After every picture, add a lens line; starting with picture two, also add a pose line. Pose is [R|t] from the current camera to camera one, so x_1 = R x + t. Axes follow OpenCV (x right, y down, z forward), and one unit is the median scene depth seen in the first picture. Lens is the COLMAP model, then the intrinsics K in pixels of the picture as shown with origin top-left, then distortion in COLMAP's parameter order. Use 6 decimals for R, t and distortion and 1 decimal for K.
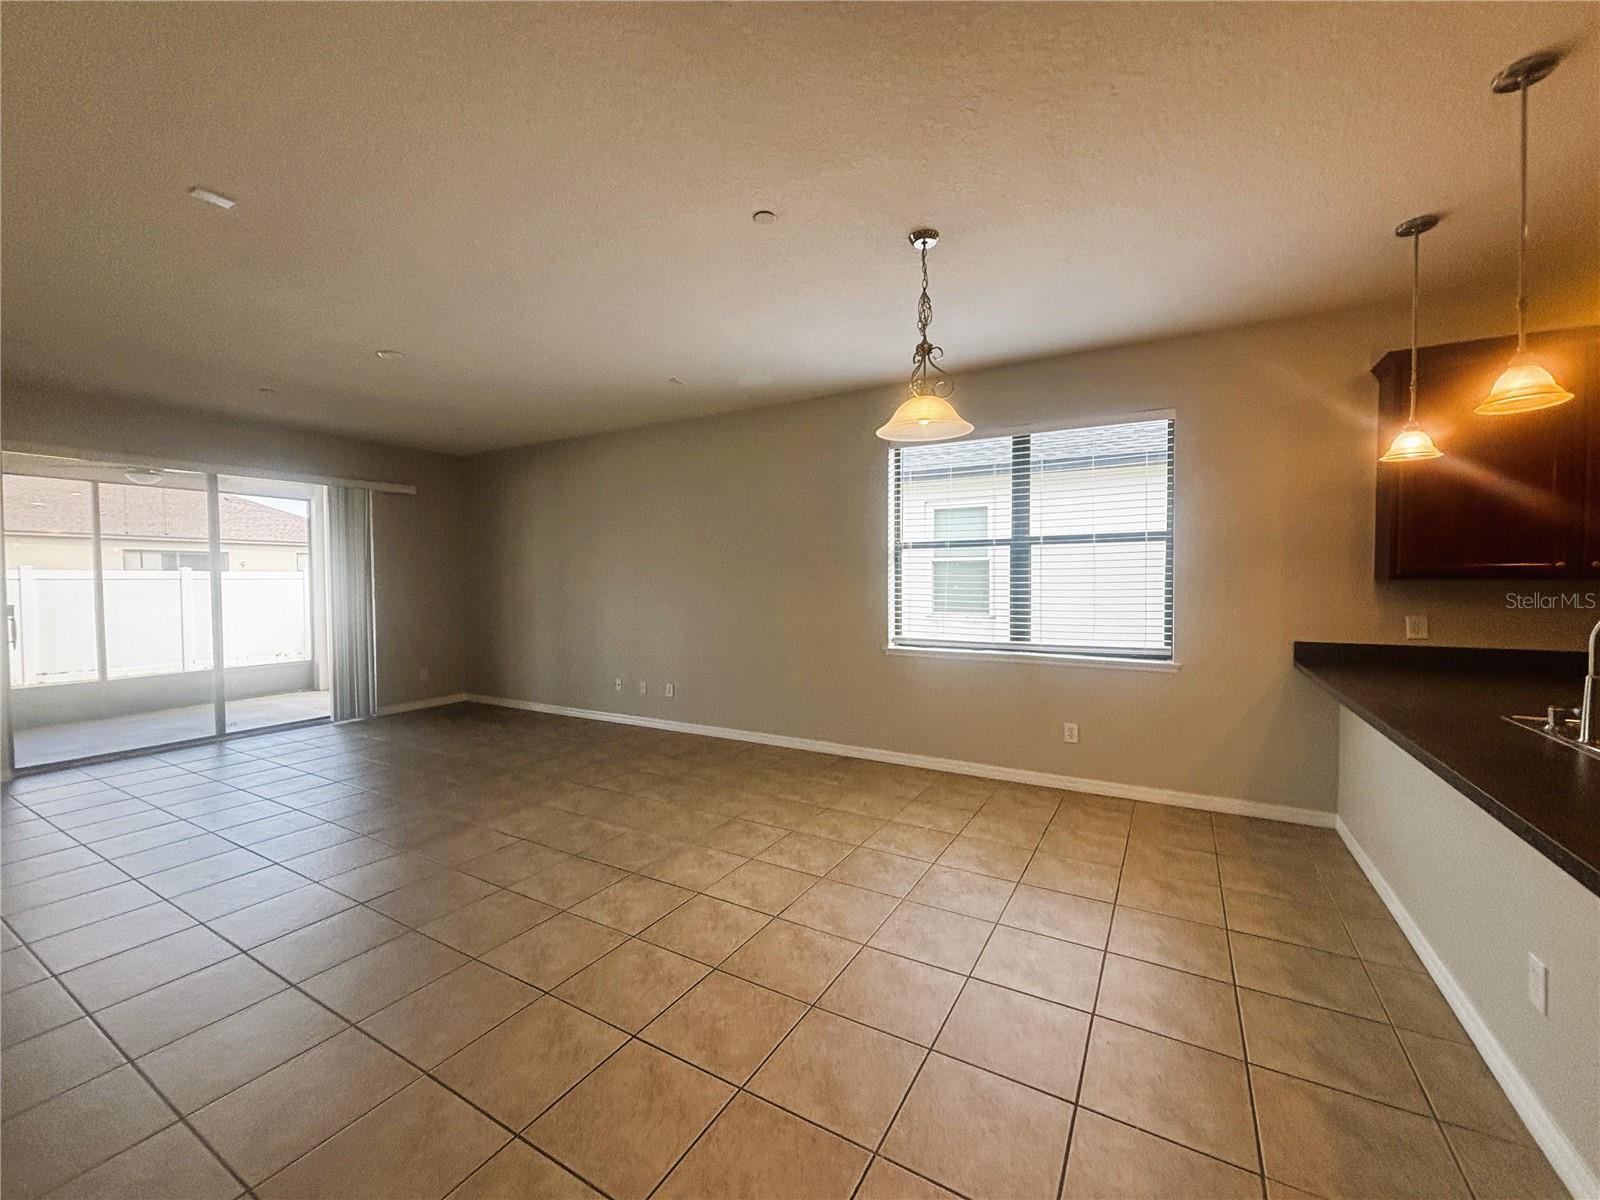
lens RADIAL K [[641.7, 0, 801.2], [0, 641.7, 589.4], [0, 0, 1]] dist [0.000327, -0.000345]
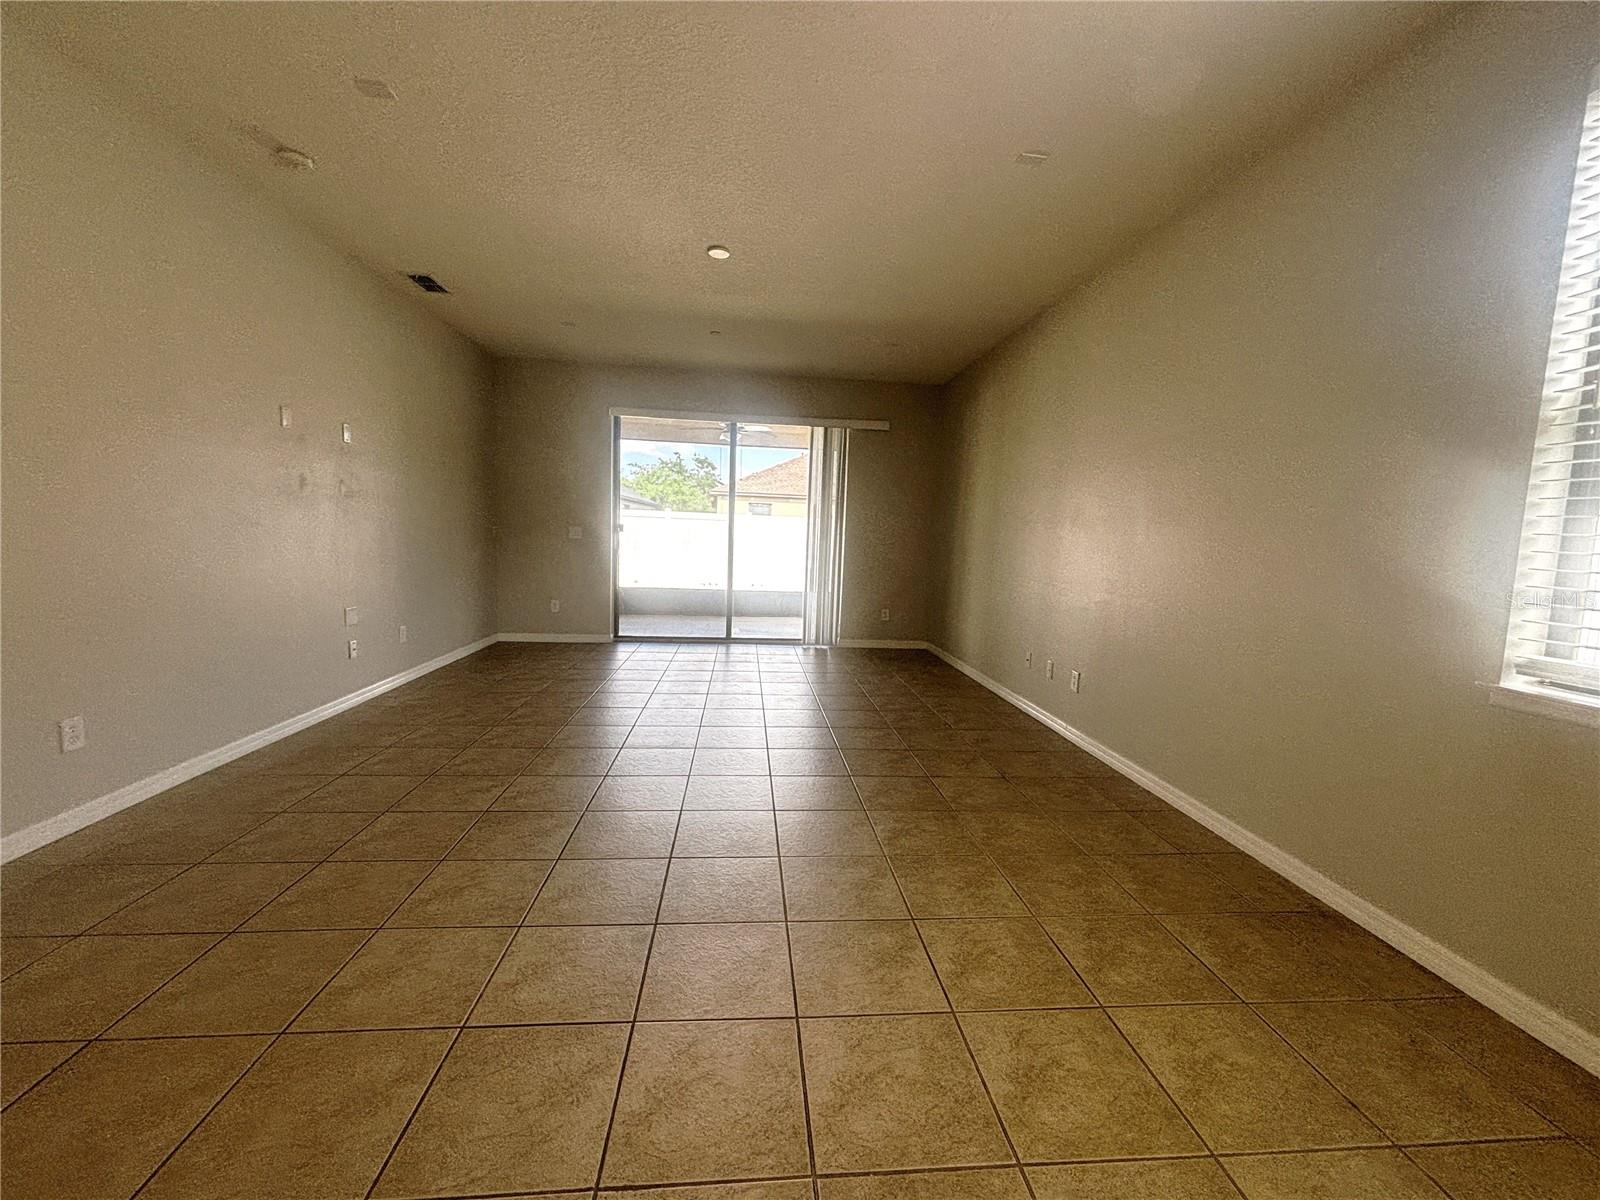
lens RADIAL K [[641.7, 0, 792.2], [0, 641.7, 598.4], [0, 0, 1]] dist [0.000327, -0.000345]
pose [[0.580295, 0.112098, -0.806655, 0.177423], [-0.057585, 0.993650, 0.096658, 0.028384], [0.812368, -0.009639, 0.583065, 0.438569]]
